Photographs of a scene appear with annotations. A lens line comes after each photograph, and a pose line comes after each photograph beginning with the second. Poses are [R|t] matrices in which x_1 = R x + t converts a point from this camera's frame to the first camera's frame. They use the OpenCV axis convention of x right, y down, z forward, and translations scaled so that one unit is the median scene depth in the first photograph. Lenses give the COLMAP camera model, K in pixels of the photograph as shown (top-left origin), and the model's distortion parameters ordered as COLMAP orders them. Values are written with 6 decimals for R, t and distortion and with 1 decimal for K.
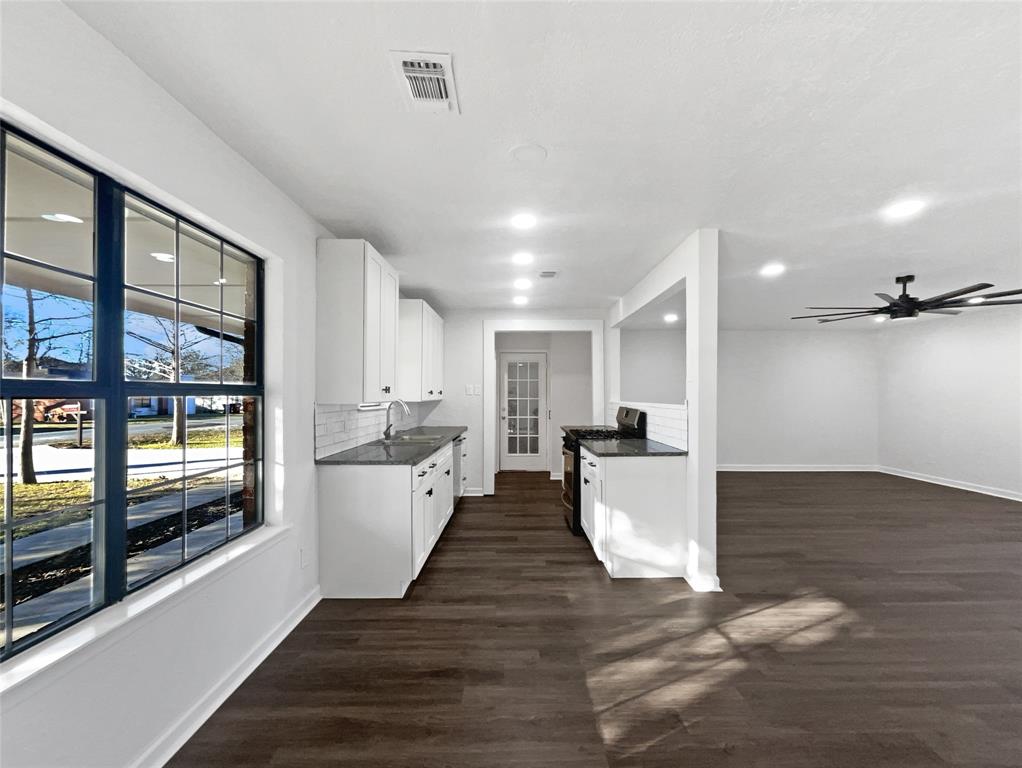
lens RADIAL K [[448.1, 0, 514.3], [0, 448.1, 396.0], [0, 0, 1]] dist [-0.000569, 0.000052]
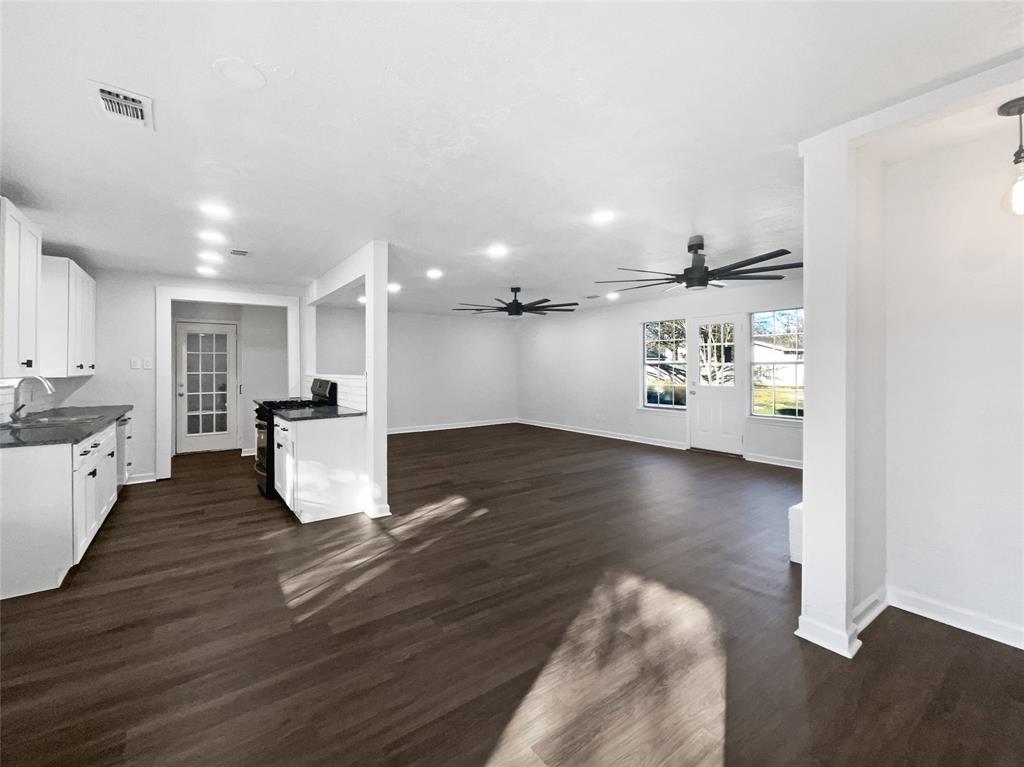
lens RADIAL K [[446.2, 0, 509.5], [0, 446.2, 363.8], [0, 0, 1]] dist [-0.009102, 0.000249]
pose [[0.811905, -0.000426, 0.583789, -0.016211], [0.007754, 0.999919, -0.010054, 0.002031], [-0.583738, 0.012689, 0.811843, -0.188229]]
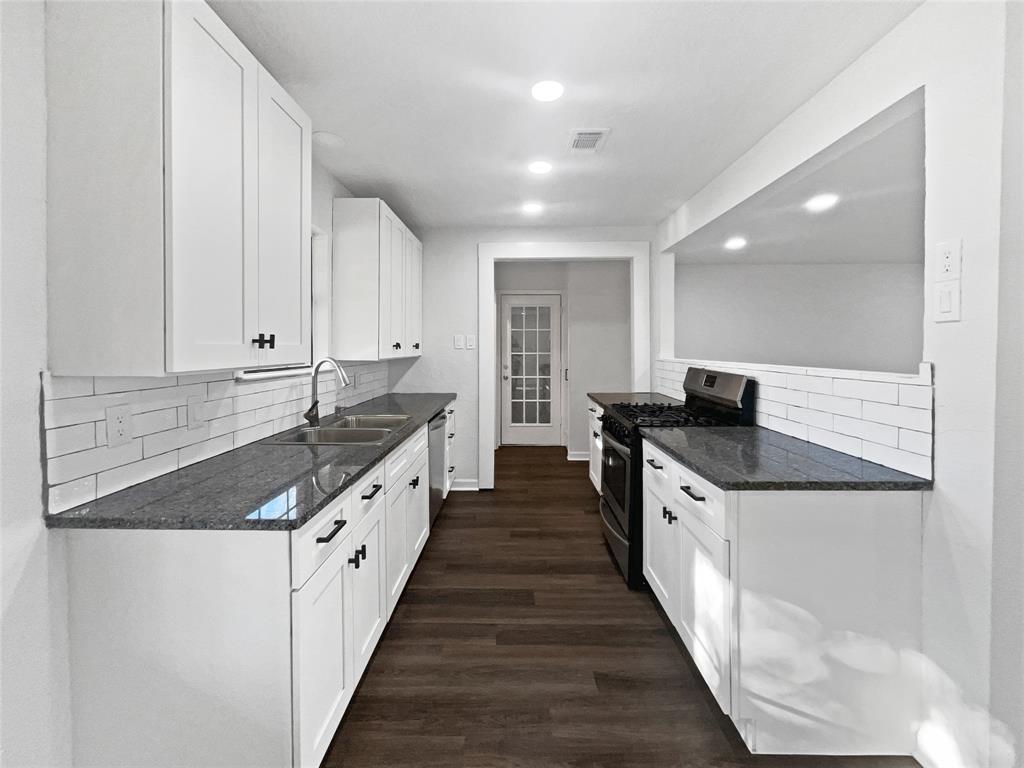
lens RADIAL K [[446.2, 0, 509.5], [0, 446.2, 364.3], [0, 0, 1]] dist [-0.009102, 0.000249]
pose [[0.999953, -0.000842, -0.009664, -0.017373], [0.001179, 0.999390, 0.034897, -0.003942], [0.009628, -0.034907, 0.999344, 0.391810]]
